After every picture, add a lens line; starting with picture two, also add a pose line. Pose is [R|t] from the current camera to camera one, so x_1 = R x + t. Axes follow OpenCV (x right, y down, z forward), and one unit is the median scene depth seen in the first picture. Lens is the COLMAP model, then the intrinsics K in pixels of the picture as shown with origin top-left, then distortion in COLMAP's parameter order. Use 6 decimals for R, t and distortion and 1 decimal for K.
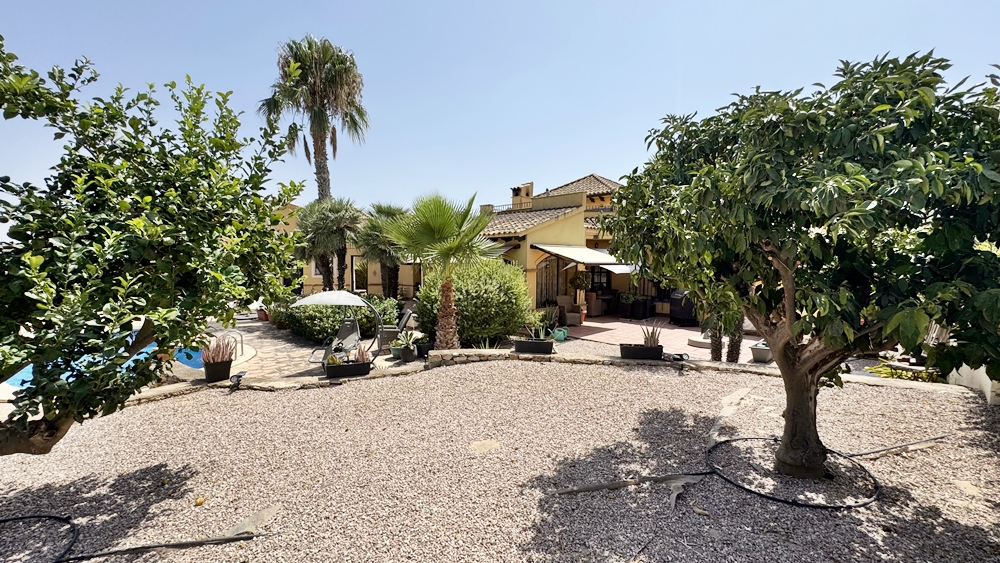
lens RADIAL K [[400.9, 0, 501.2], [0, 400.9, 285.4], [0, 0, 1]] dist [-0.003731, 0.000576]
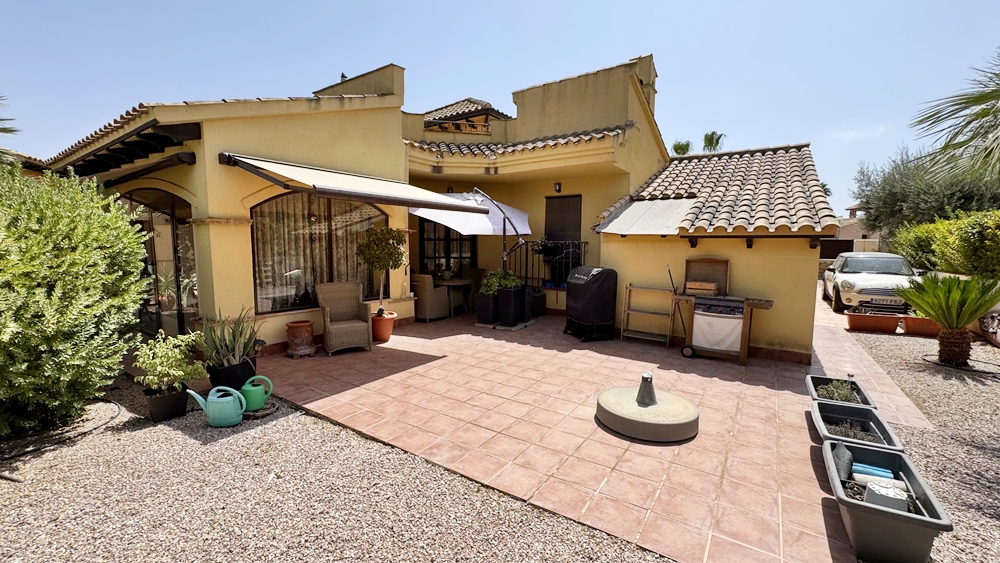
lens RADIAL K [[400.9, 0, 498.9], [0, 400.9, 282.5], [0, 0, 1]] dist [-0.003731, 0.000576]
pose [[0.982460, -0.019214, 0.185482, 0.273796], [0.012336, 0.999195, 0.038167, 0.012315], [-0.186066, -0.035210, 0.981906, 0.581008]]
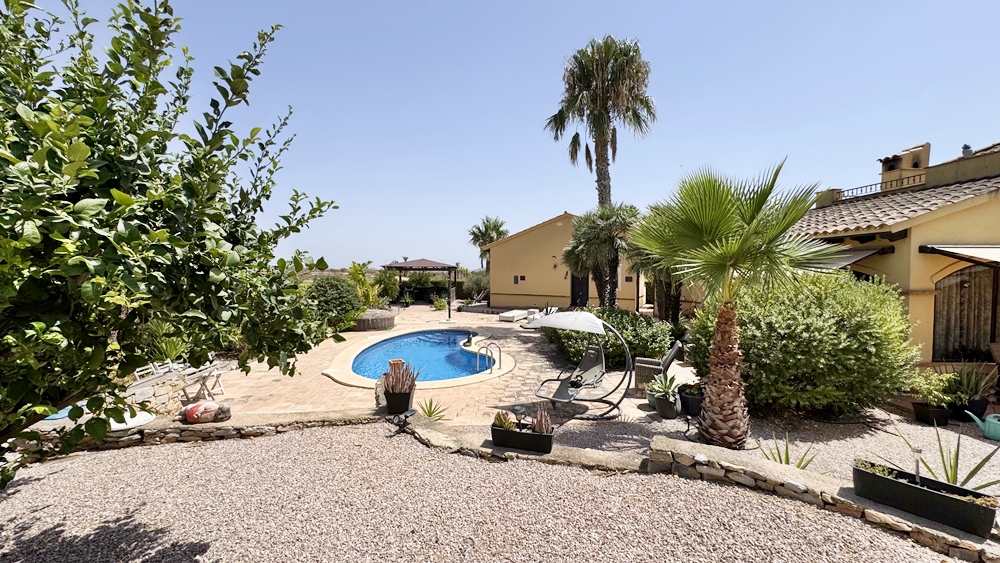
lens RADIAL K [[400.9, 0, 500.9], [0, 400.9, 281.3], [0, 0, 1]] dist [-0.003731, 0.000576]
pose [[0.737439, 0.016625, -0.675209, 0.019969], [-0.041259, 0.998939, -0.020466, -0.017788], [0.674152, 0.042951, 0.737343, 0.207347]]
